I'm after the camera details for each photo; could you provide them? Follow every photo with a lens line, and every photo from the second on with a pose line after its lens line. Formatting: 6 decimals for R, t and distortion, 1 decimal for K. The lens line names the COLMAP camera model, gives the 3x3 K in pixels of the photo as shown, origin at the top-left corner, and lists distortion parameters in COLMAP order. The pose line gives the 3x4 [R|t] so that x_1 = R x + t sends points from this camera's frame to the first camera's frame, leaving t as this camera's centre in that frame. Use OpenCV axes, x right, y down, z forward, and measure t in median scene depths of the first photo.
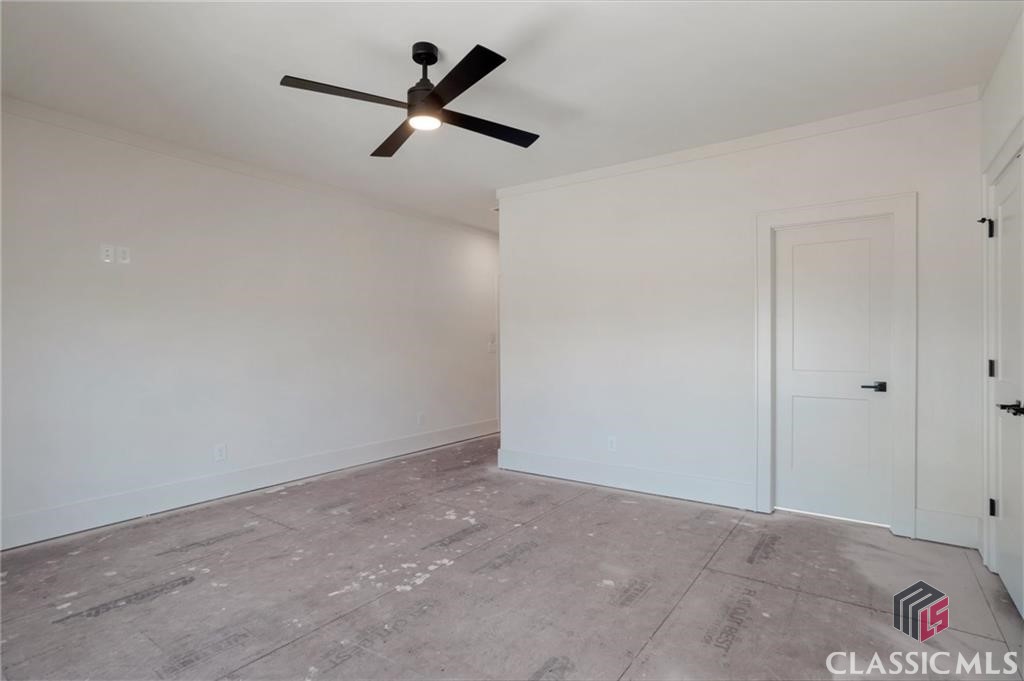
lens RADIAL K [[526.0, 0, 514.1], [0, 526.0, 341.8], [0, 0, 1]] dist [-0.027652, 0.018123]
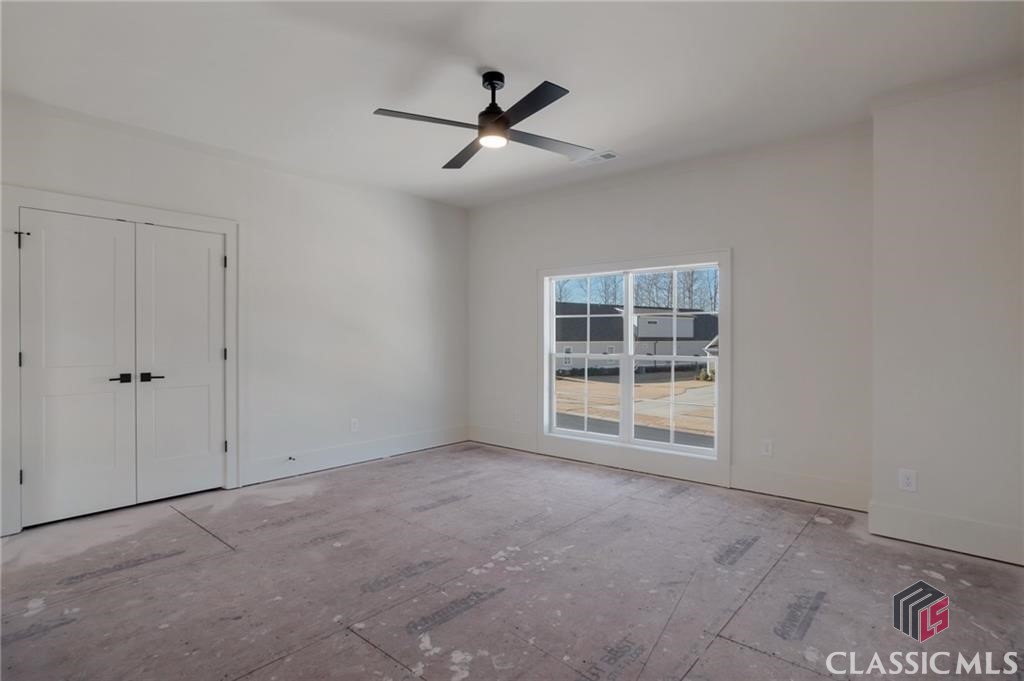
lens RADIAL K [[526.0, 0, 509.3], [0, 526.0, 340.9], [0, 0, 1]] dist [-0.027652, 0.018123]
pose [[-0.995715, 0.004325, 0.092377, -0.277329], [0.004557, 0.999987, 0.002304, 0.008595], [-0.092365, 0.002715, -0.995721, 1.917188]]
